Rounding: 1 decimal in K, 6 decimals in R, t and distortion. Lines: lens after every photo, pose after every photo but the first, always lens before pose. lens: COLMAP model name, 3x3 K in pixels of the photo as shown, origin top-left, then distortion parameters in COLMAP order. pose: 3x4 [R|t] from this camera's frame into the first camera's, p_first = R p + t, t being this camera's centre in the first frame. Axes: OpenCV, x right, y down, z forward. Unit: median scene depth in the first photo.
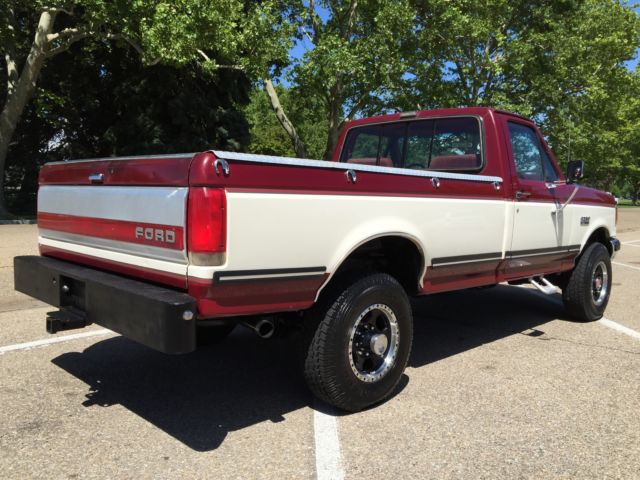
lens RADIAL K [[551.2, 0, 318.0], [0, 551.2, 237.2], [0, 0, 1]] dist [0.083059, -0.118537]
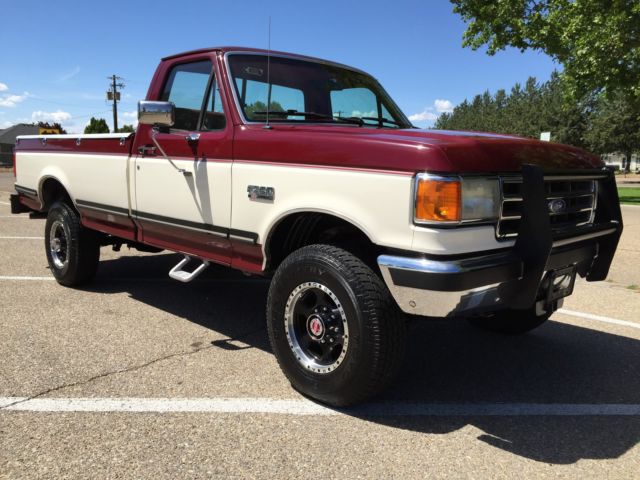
lens RADIAL K [[551.2, 0, 319.7], [0, 551.2, 246.3], [0, 0, 1]] dist [0.083059, -0.118537]
pose [[-0.010633, 0.124006, -0.992224, 1.277298], [-0.101096, 0.987063, 0.124444, -0.063518], [0.994820, 0.101633, 0.002041, 1.303331]]
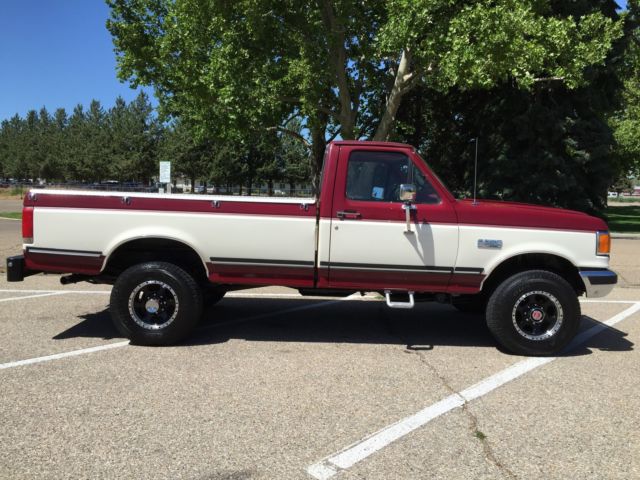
lens RADIAL K [[551.2, 0, 323.2], [0, 551.2, 245.4], [0, 0, 1]] dist [0.083059, -0.118537]
pose [[0.700267, 0.061257, -0.711248, 1.165249], [-0.066842, 0.997561, 0.020106, -0.032929], [0.710745, 0.033462, 0.702654, 0.164451]]
